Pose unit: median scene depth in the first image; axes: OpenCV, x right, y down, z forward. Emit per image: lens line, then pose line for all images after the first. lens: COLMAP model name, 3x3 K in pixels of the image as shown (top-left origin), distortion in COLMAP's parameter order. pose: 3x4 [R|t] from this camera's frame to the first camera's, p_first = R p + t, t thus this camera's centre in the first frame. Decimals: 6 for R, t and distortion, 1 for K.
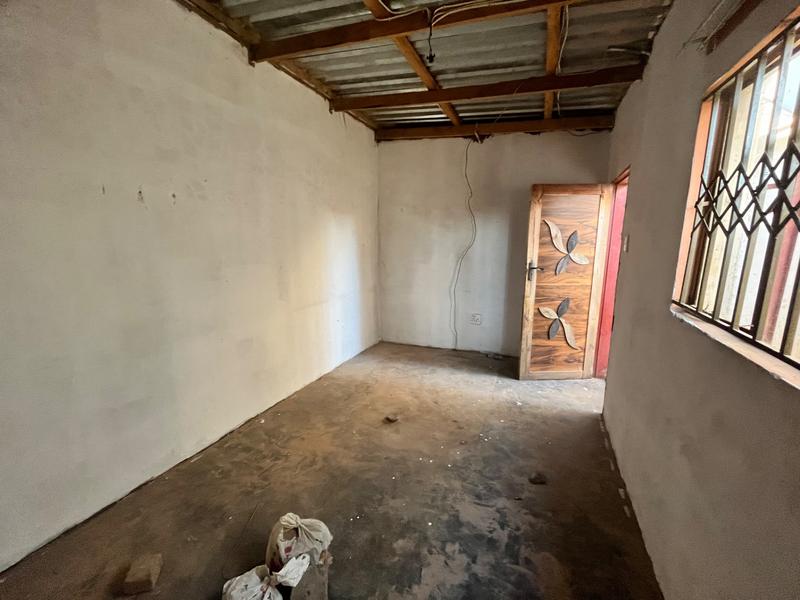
lens RADIAL K [[323.3, 0, 400.5], [0, 323.3, 300.6], [0, 0, 1]] dist [-0.000413, -0.000758]
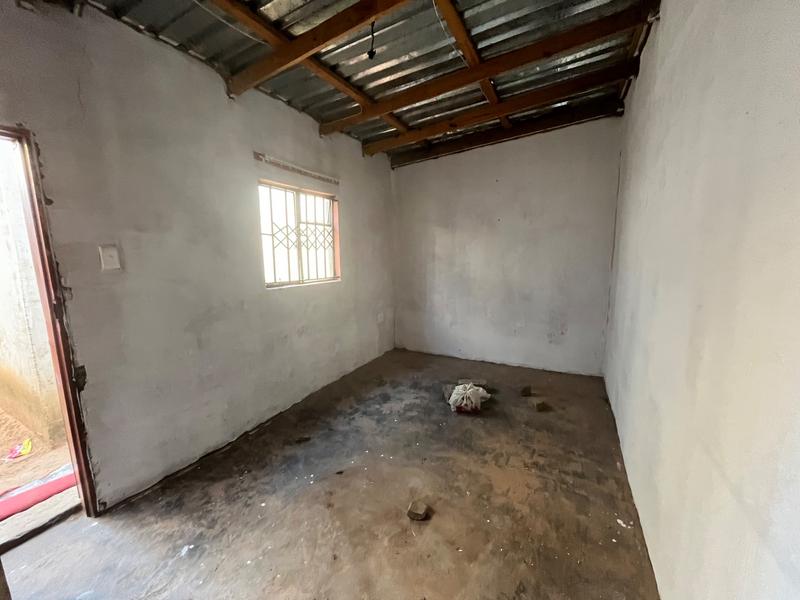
lens RADIAL K [[323.3, 0, 398.0], [0, 323.3, 304.5], [0, 0, 1]] dist [-0.000413, -0.000758]
pose [[-0.996496, 0.004798, 0.083503, -0.047764], [0.032491, 0.942152, 0.333606, -0.318729], [-0.077072, 0.335150, -0.939007, 1.804039]]
